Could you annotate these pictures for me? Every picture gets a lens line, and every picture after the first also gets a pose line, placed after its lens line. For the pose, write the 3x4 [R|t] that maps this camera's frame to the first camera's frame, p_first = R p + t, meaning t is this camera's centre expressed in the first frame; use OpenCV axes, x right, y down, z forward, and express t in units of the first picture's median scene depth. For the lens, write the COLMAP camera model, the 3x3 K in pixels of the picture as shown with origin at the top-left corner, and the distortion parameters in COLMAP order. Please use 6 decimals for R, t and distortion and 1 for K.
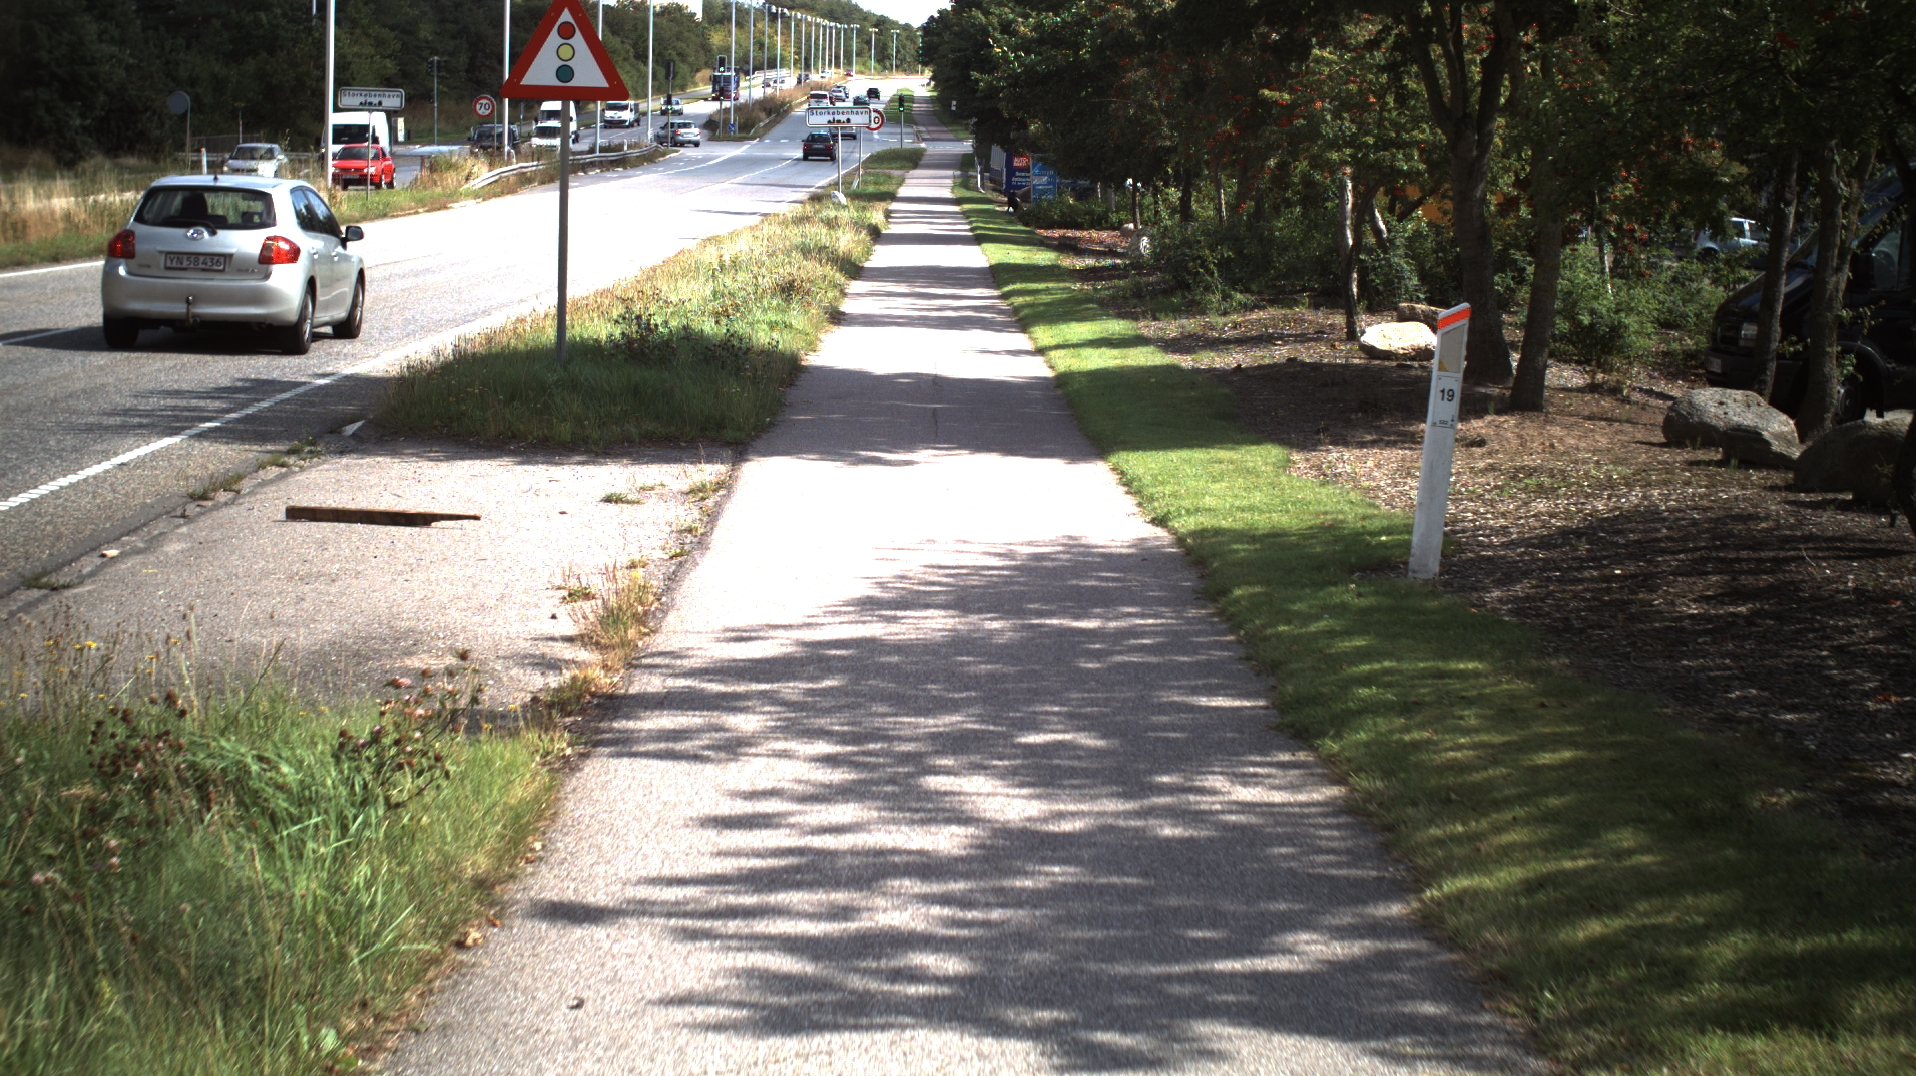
lens RADIAL K [[3200.3, 0, 958.0], [0, 3200.3, 538.0], [0, 0, 1]] dist [-0.286789, 0.355942]
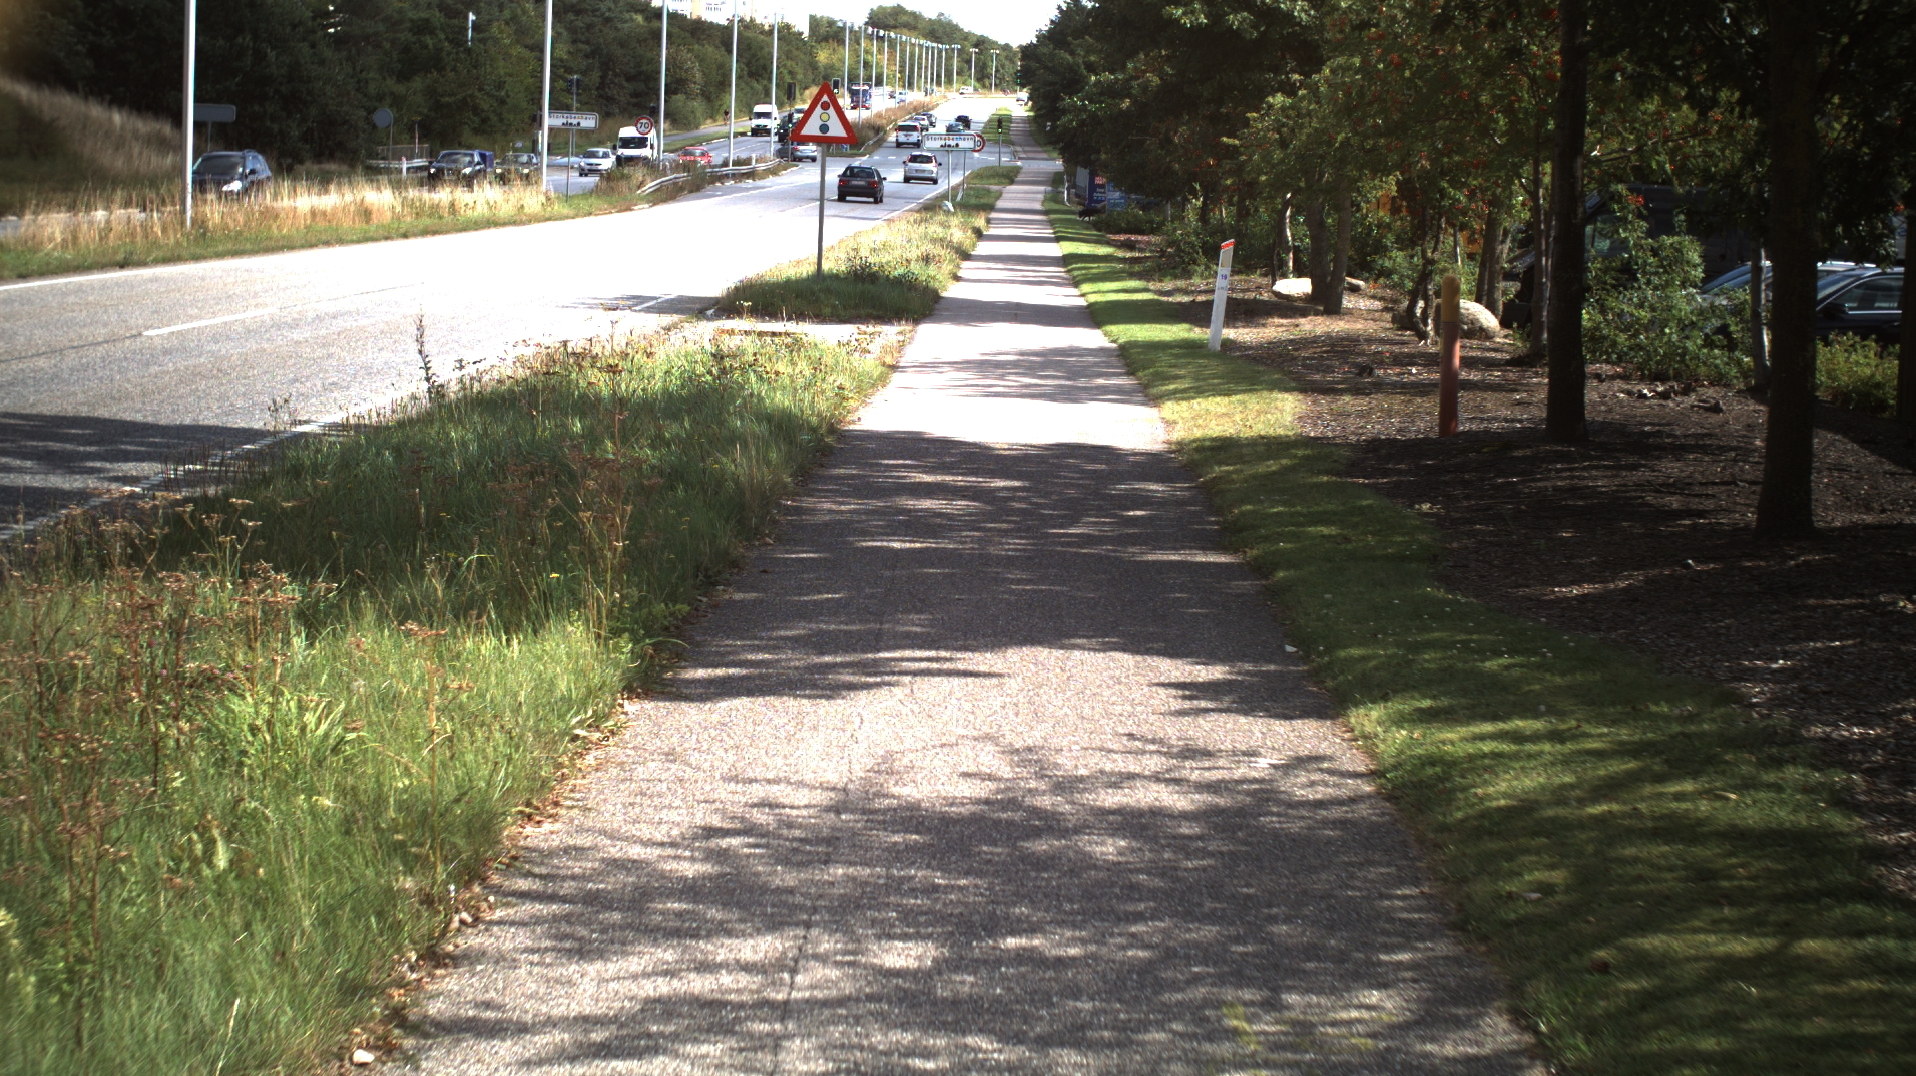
lens RADIAL K [[3200.3, 0, 958.0], [0, 3200.3, 538.0], [0, 0, 1]] dist [-0.286789, 0.355942]
pose [[0.999447, 0.016931, -0.028617, 0.007293], [-0.017081, 0.999842, -0.004982, 0.051540], [0.028528, 0.005468, 0.999578, -0.436099]]
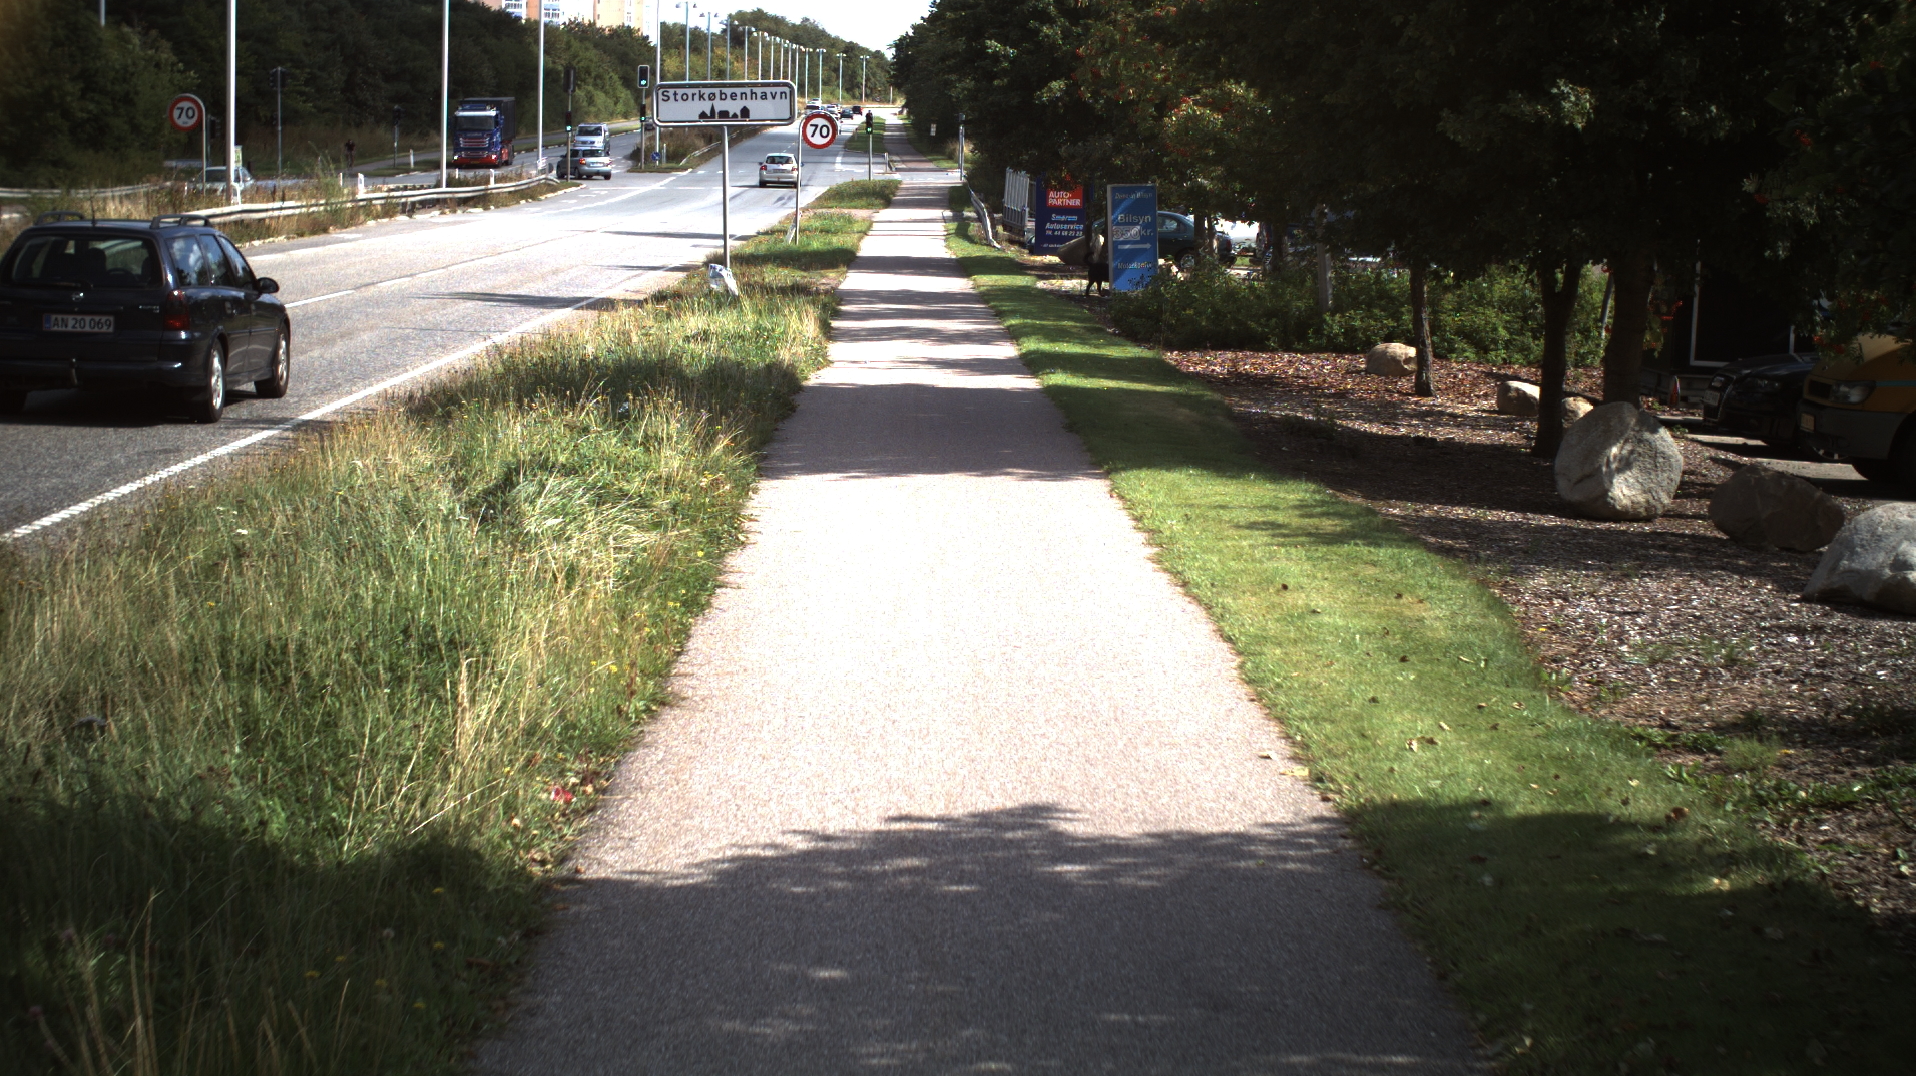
lens RADIAL K [[3200.3, 0, 958.0], [0, 3200.3, 538.0], [0, 0, 1]] dist [-0.286789, 0.355942]
pose [[0.999953, -0.004578, 0.008505, -0.014030], [0.004669, 0.999931, -0.010816, -0.116350], [-0.008455, 0.010855, 0.999905, 0.978975]]
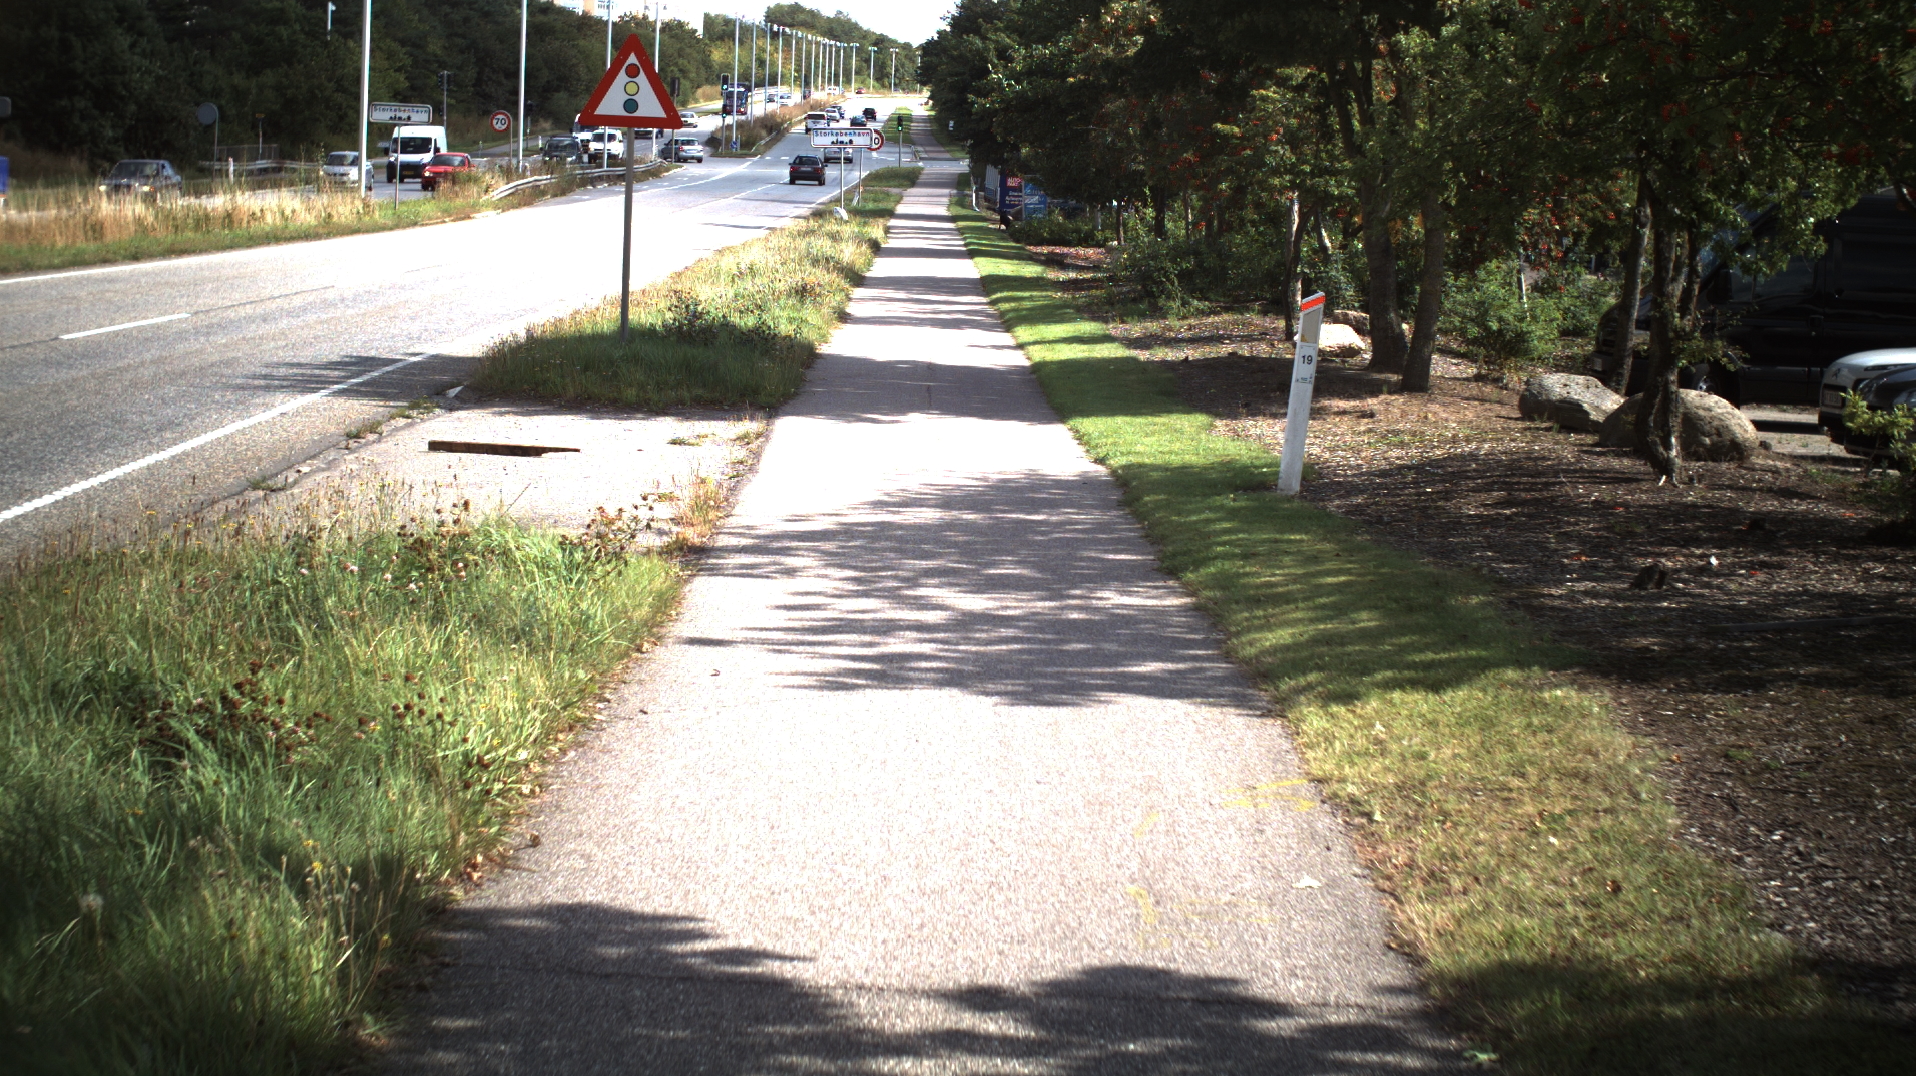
lens RADIAL K [[3200.3, 0, 958.0], [0, 3200.3, 538.0], [0, 0, 1]] dist [-0.286789, 0.355942]
pose [[0.999904, 0.013640, 0.002470, 0.000790], [-0.013625, 0.999890, -0.005863, 0.012468], [-0.002550, 0.005829, 0.999980, -0.109152]]
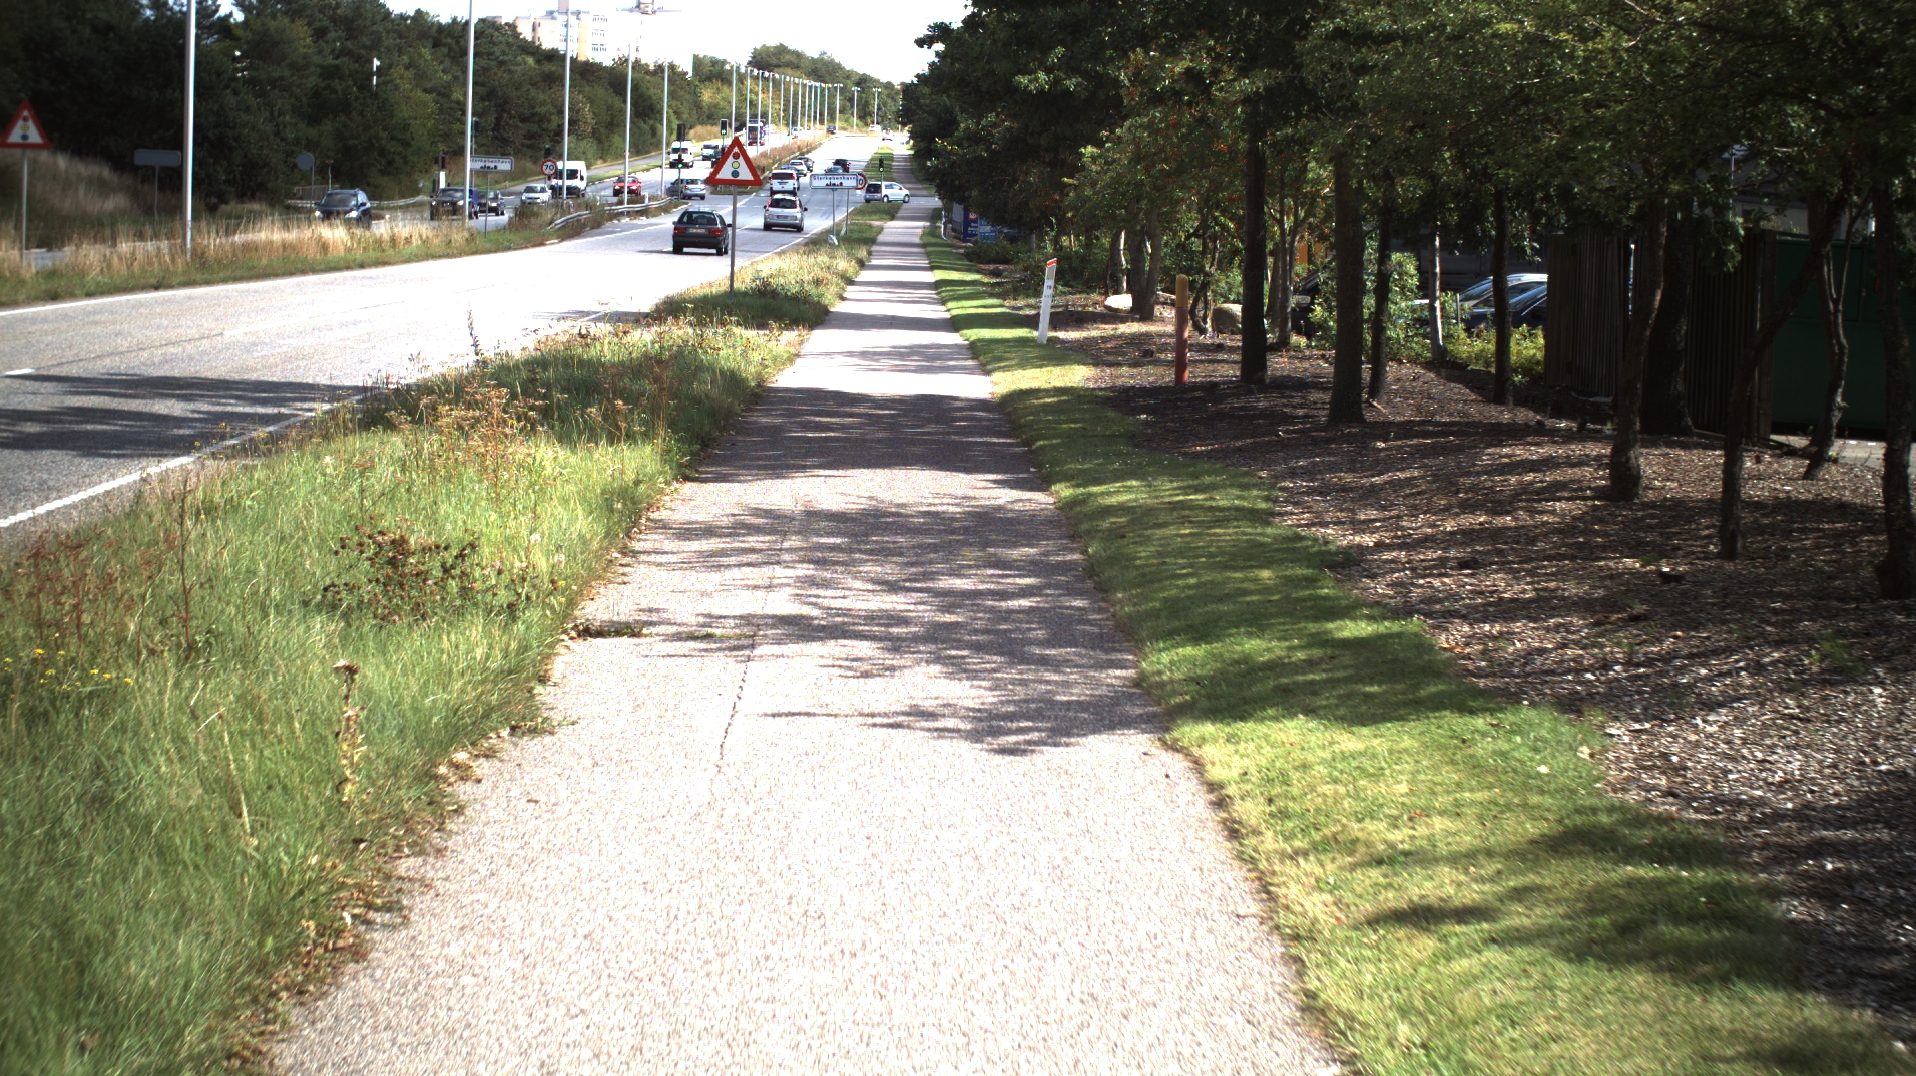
lens RADIAL K [[3200.3, 0, 958.0], [0, 3200.3, 538.0], [0, 0, 1]] dist [-0.286789, 0.355942]
pose [[0.999932, 0.009192, 0.007142, 0.012994], [-0.009071, 0.999817, -0.016816, 0.078063], [-0.007295, 0.016750, 0.999833, -0.655679]]
